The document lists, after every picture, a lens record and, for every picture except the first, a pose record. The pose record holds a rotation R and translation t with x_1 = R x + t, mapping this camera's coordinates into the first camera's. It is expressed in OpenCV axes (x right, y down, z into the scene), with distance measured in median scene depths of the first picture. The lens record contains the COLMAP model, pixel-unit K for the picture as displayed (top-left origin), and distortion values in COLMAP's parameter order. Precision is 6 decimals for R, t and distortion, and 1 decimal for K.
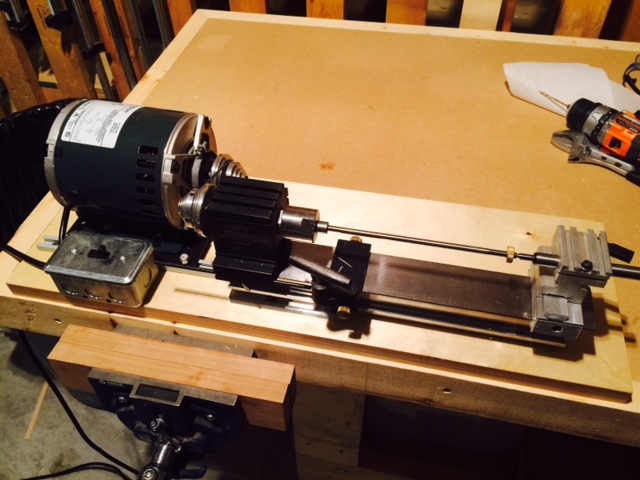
lens RADIAL K [[560.1, 0, 318.0], [0, 560.1, 240.0], [0, 0, 1]] dist [0.041049, -0.045131]
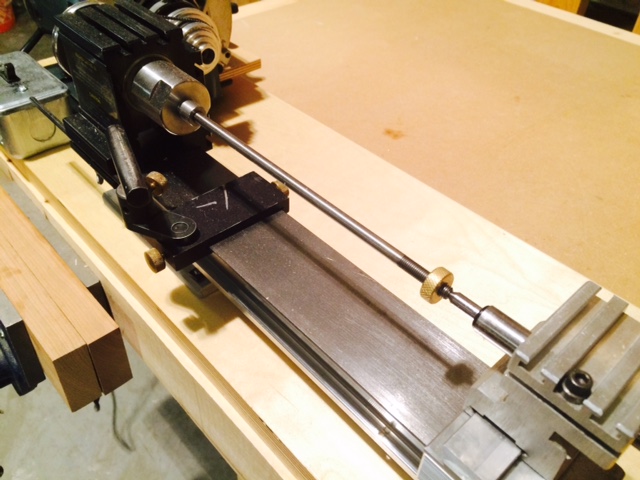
lens RADIAL K [[560.1, 0, 320.6], [0, 560.1, 242.9], [0, 0, 1]] dist [0.041049, -0.045131]
pose [[0.820523, 0.419552, -0.388225, 0.204872], [-0.451012, 0.892447, 0.011237, 0.015975], [0.351185, 0.165874, 0.921496, 0.274130]]
